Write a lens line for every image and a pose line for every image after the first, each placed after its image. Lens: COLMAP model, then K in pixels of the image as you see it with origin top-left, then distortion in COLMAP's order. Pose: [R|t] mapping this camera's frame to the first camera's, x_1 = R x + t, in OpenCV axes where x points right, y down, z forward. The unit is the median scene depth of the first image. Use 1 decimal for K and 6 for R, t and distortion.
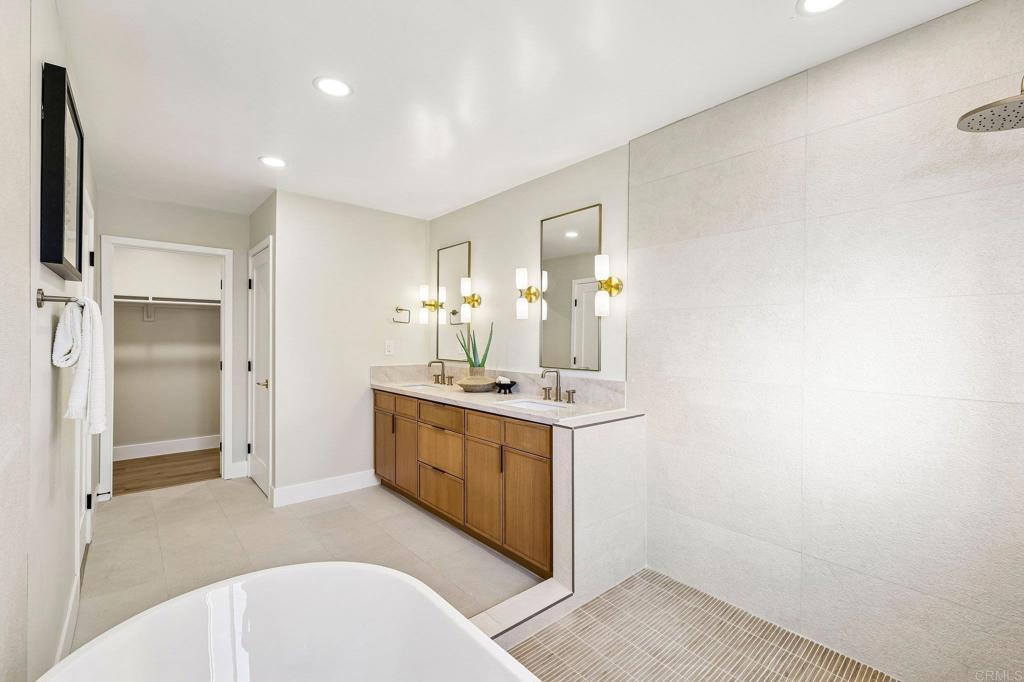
lens RADIAL K [[444.0, 0, 517.4], [0, 444.0, 339.5], [0, 0, 1]] dist [-0.000341, 0.000244]
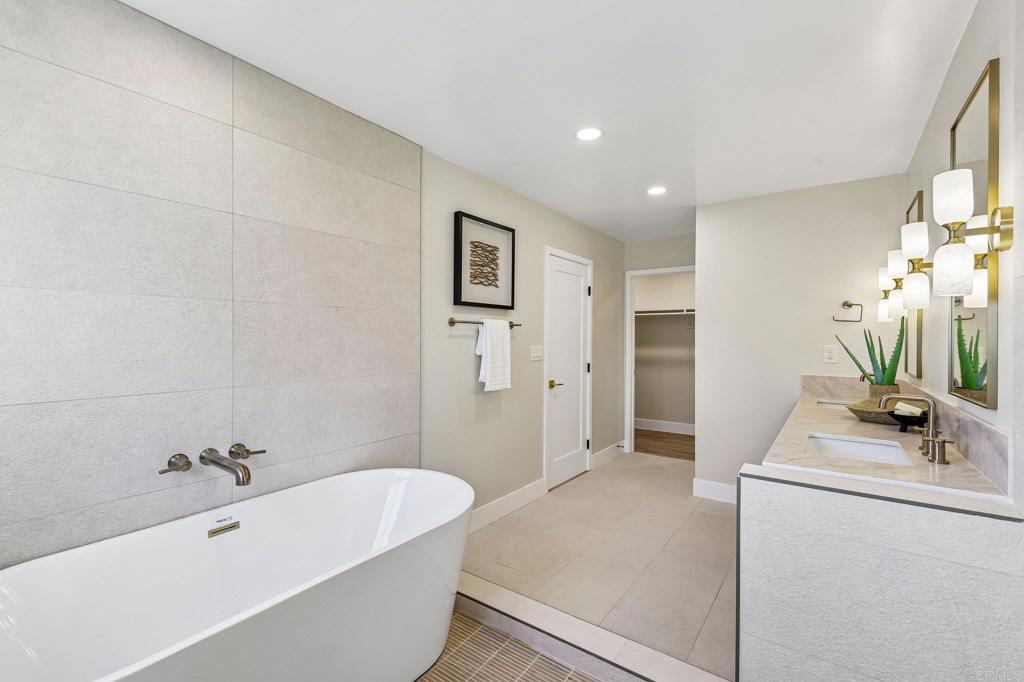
lens RADIAL K [[444.0, 0, 512.8], [0, 444.0, 343.7], [0, 0, 1]] dist [-0.000341, 0.000244]
pose [[0.227791, 0.003962, -0.973702, 0.454955], [-0.006246, 0.999977, 0.002607, 0.002668], [0.973690, 0.005488, 0.227810, 0.336315]]
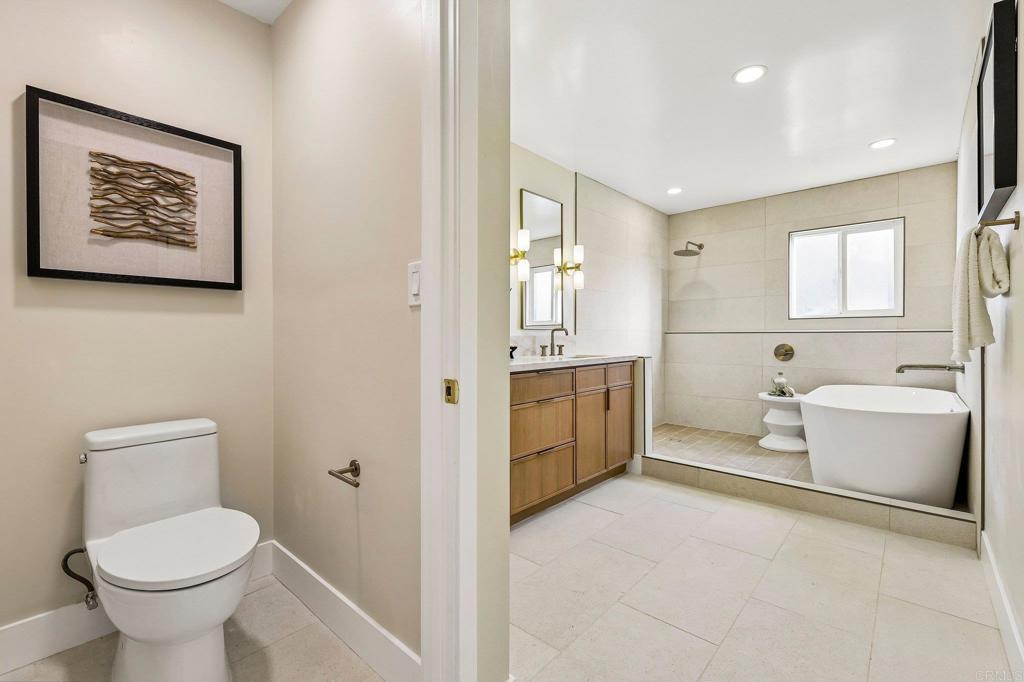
lens RADIAL K [[444.0, 0, 514.5], [0, 444.0, 338.3], [0, 0, 1]] dist [-0.000341, 0.000244]
pose [[-0.121293, -0.014637, 0.992509, -0.969435], [0.006351, 0.999859, 0.015522, 0.066407], [-0.992596, 0.008186, -0.121183, 1.124662]]
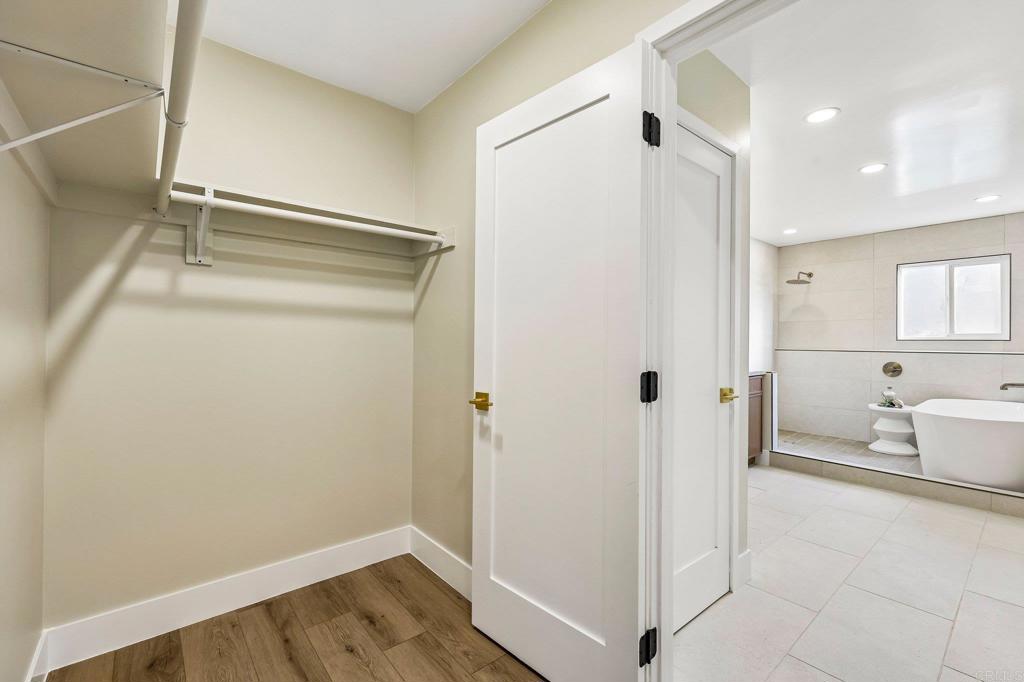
lens RADIAL K [[444.0, 0, 512.7], [0, 444.0, 338.7], [0, 0, 1]] dist [-0.000341, 0.000244]
pose [[0.019755, -0.002470, 0.999802, -1.308638], [-0.002467, 0.999994, 0.002519, 0.027363], [-0.999802, -0.002516, 0.019749, 1.445847]]
